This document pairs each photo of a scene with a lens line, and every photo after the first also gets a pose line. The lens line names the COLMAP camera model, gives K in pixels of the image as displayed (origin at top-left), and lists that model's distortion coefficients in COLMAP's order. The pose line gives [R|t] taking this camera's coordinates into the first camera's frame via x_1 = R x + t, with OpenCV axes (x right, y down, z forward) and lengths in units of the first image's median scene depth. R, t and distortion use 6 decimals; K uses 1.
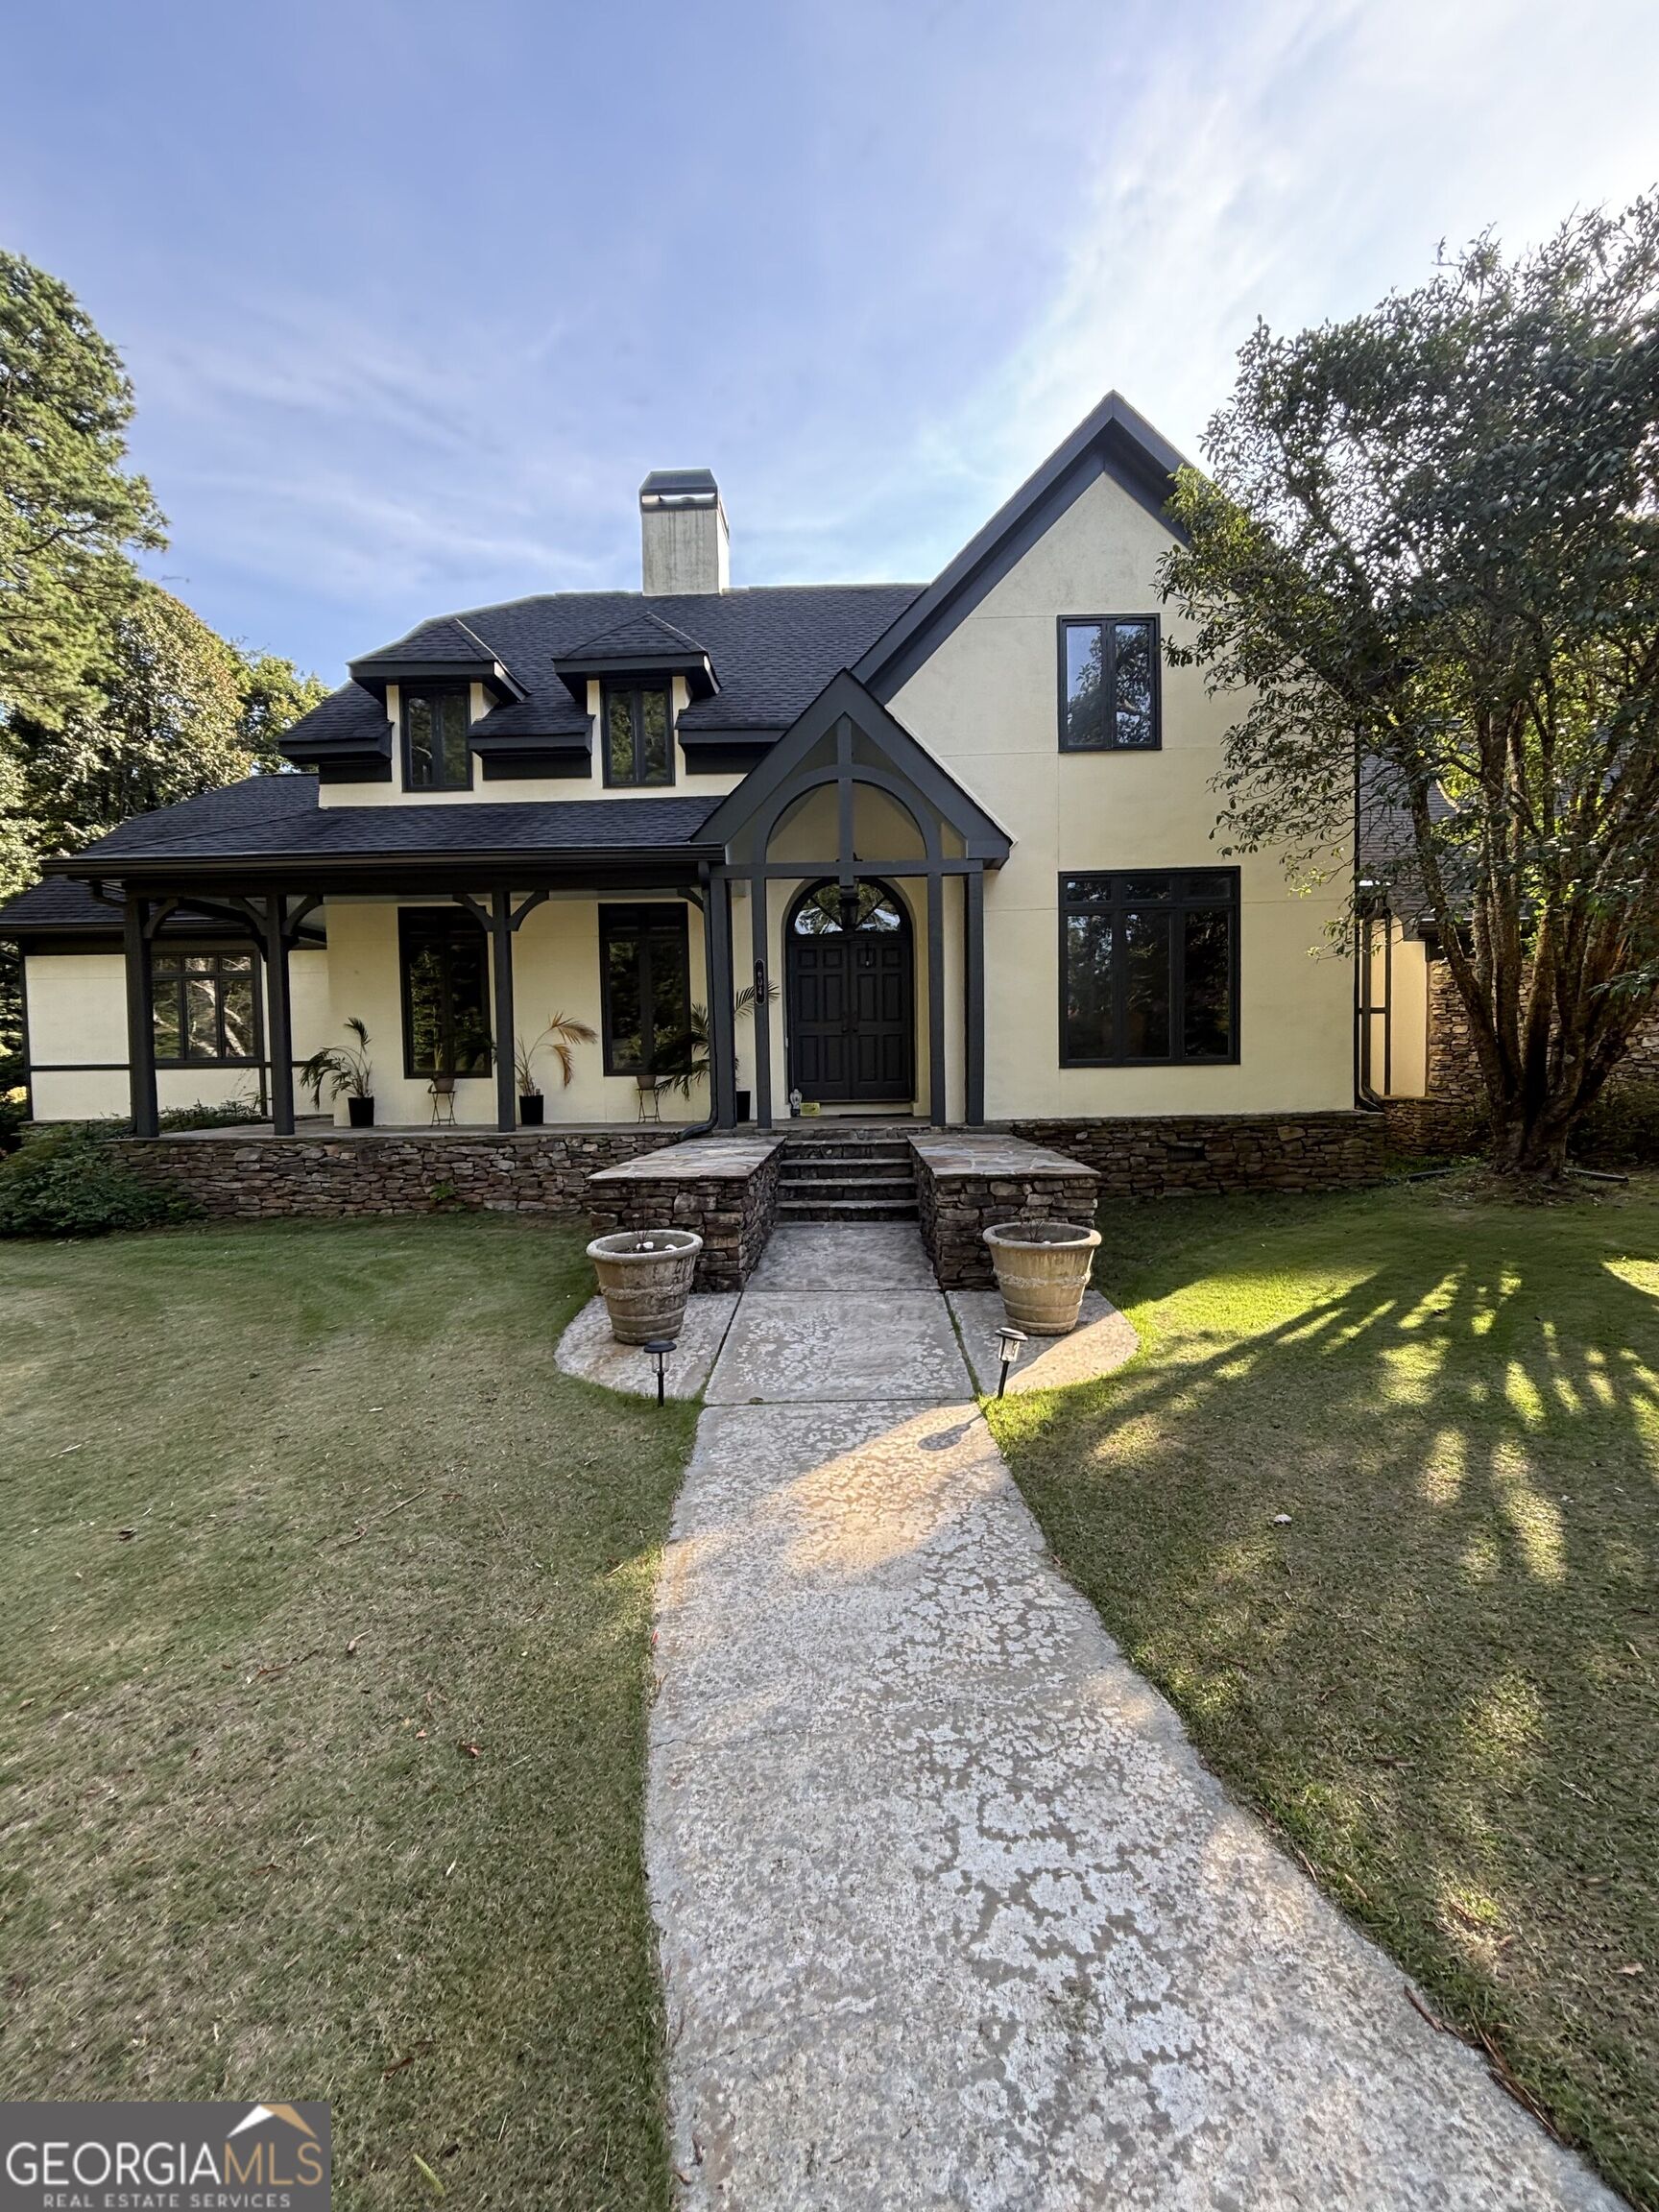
lens RADIAL K [[882.8, 0, 831.6], [0, 882.8, 1106.3], [0, 0, 1]] dist [-0.004484, -0.000484]
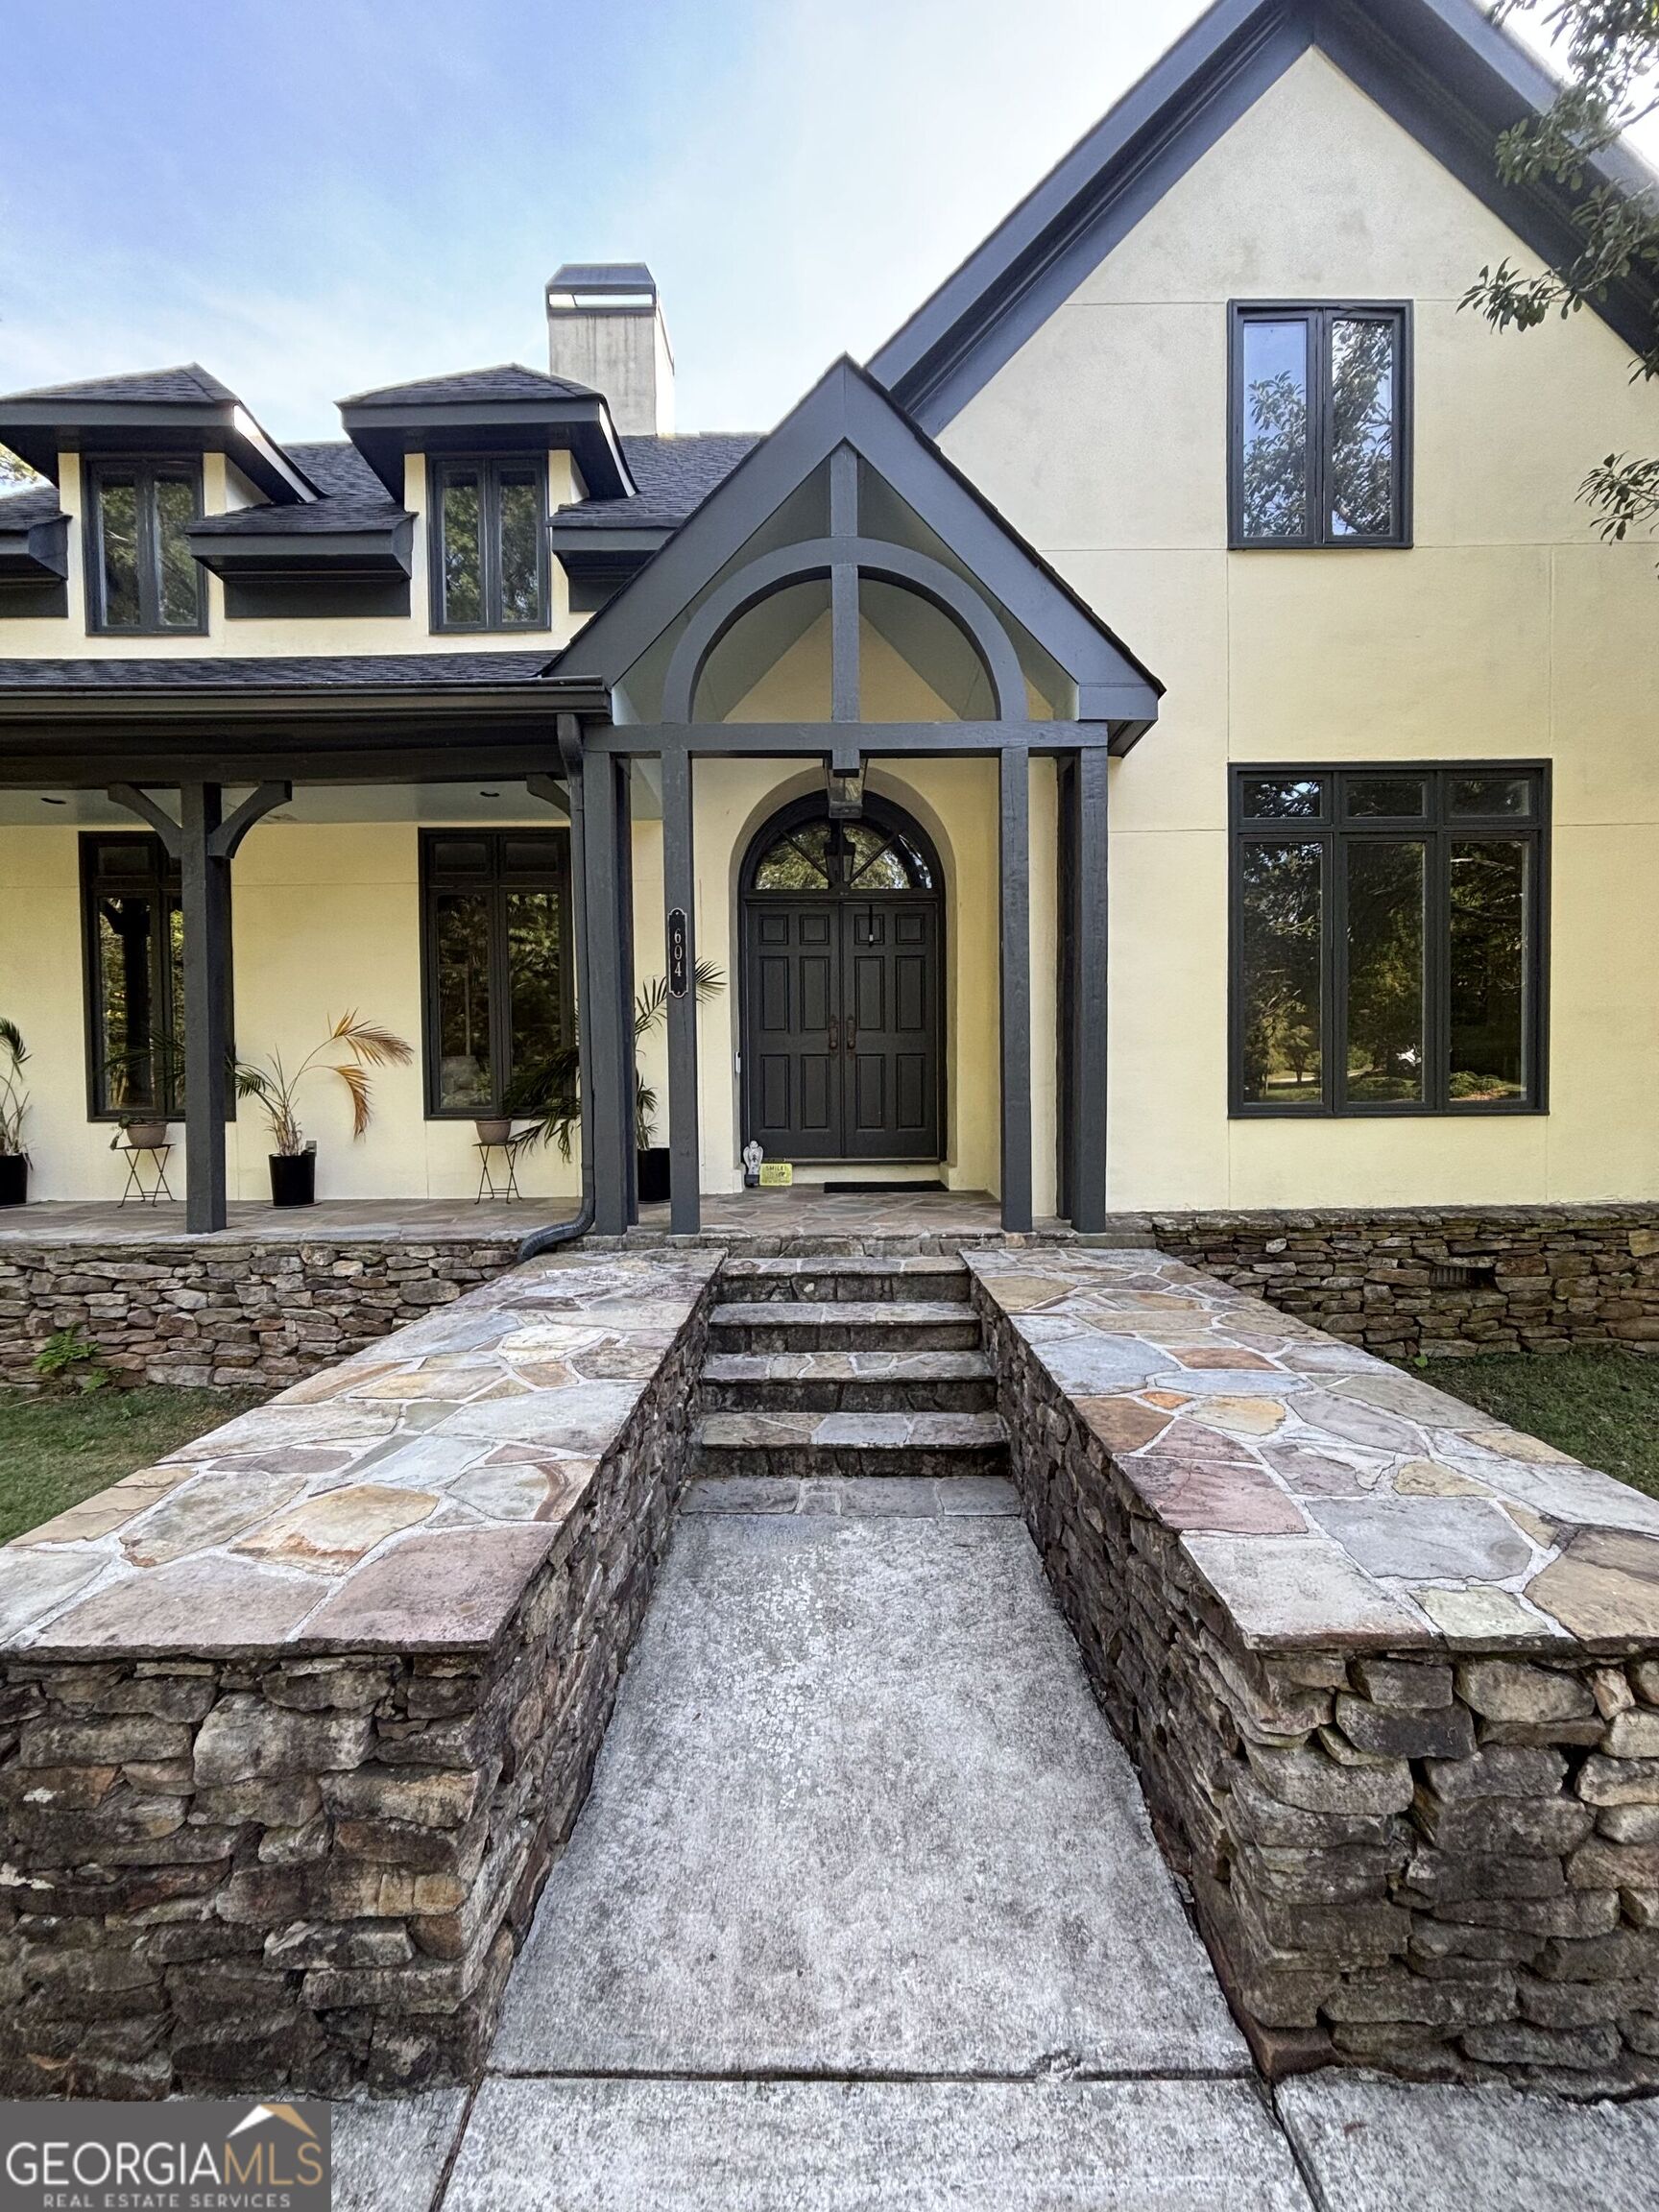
lens RADIAL K [[882.8, 0, 834.5], [0, 882.8, 1102.2], [0, 0, 1]] dist [-0.004484, -0.000484]
pose [[0.999427, 0.007210, 0.033073, -0.005416], [-0.006539, 0.999772, -0.020344, -0.041531], [-0.033213, 0.020116, 0.999246, 0.463005]]
